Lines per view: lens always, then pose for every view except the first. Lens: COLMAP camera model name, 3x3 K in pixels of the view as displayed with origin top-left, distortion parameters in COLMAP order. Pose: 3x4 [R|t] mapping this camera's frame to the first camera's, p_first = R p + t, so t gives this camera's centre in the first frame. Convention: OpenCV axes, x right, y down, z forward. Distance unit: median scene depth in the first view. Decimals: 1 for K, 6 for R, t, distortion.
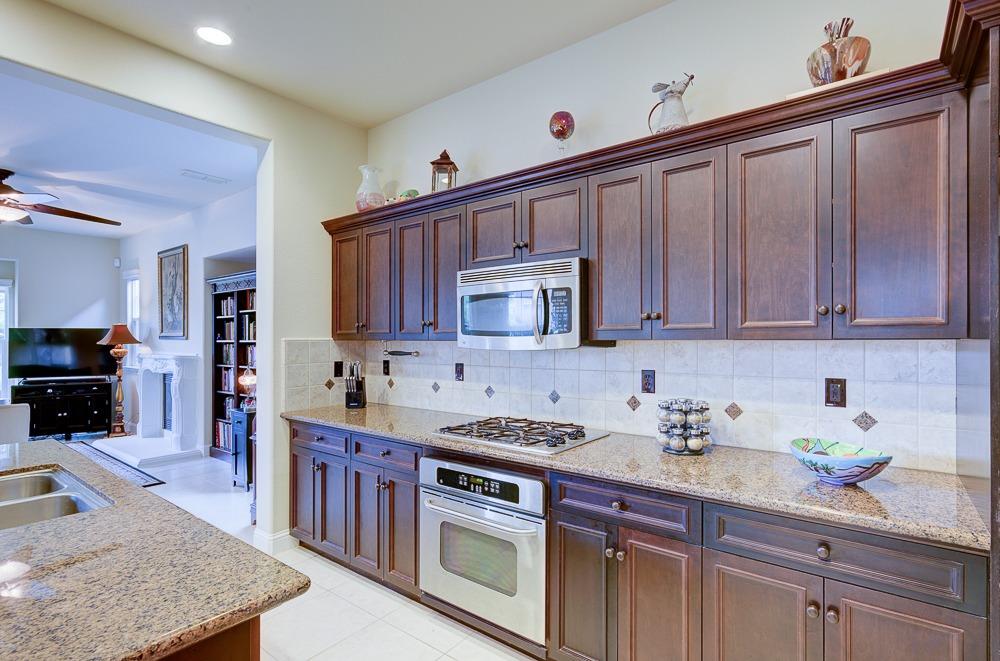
lens RADIAL K [[489.4, 0, 516.4], [0, 489.4, 334.2], [0, 0, 1]] dist [0.005657, 0.001574]
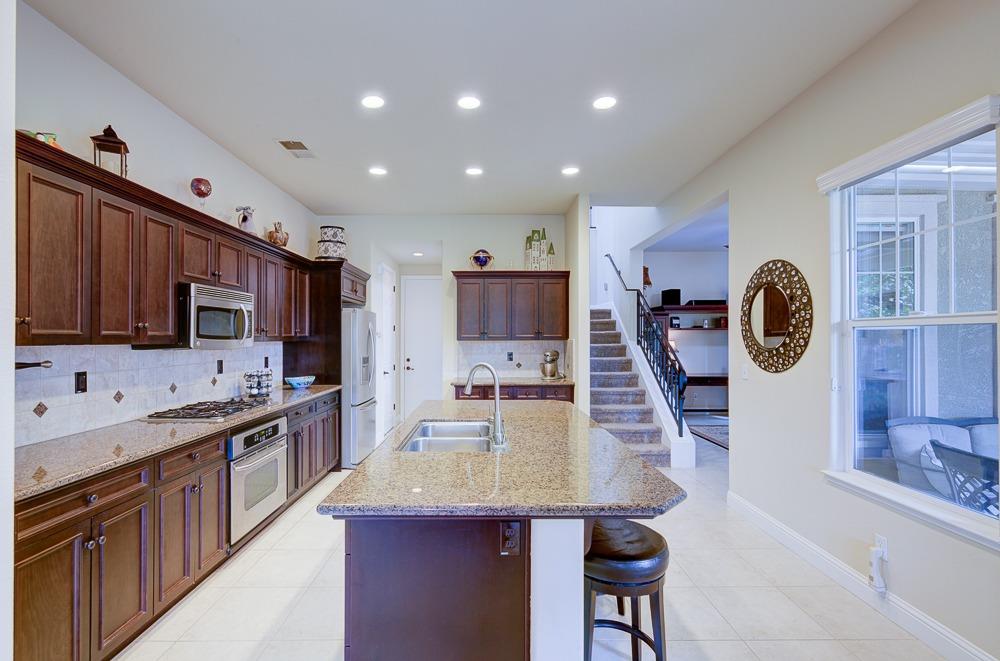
lens RADIAL K [[445.7, 0, 483.2], [0, 445.7, 352.6], [0, 0, 1]] dist [0.004902, 0.000595]
pose [[-0.583253, -0.020295, 0.812037, -1.219916], [0.000518, 0.999678, 0.025357, 0.007475], [-0.812290, 0.015211, -0.583055, 0.944561]]
